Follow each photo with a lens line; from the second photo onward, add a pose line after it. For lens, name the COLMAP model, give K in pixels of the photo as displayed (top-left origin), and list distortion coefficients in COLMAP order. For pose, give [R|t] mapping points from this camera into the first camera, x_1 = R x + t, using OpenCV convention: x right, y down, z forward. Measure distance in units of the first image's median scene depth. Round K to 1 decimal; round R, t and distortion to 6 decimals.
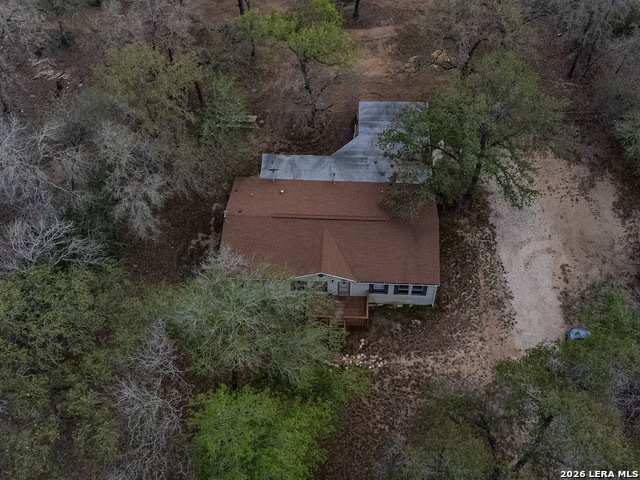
lens RADIAL K [[617.2, 0, 334.1], [0, 617.2, 242.9], [0, 0, 1]] dist [0.020820, 0.026600]
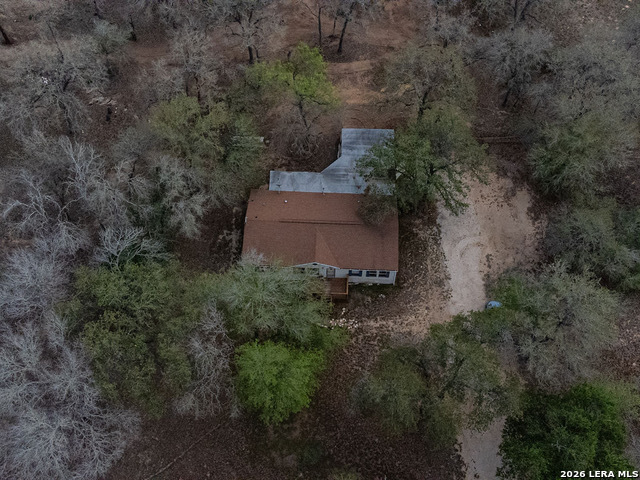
lens RADIAL K [[664.9, 0, 320.0], [0, 664.9, 240.0], [0, 0, 1]] dist [0.021812, 0.008554]
pose [[0.999975, 0.000255, 0.007044, -0.019375], [-0.000795, 0.997050, 0.076752, -0.116054], [-0.007004, -0.076755, 0.997025, -0.505905]]
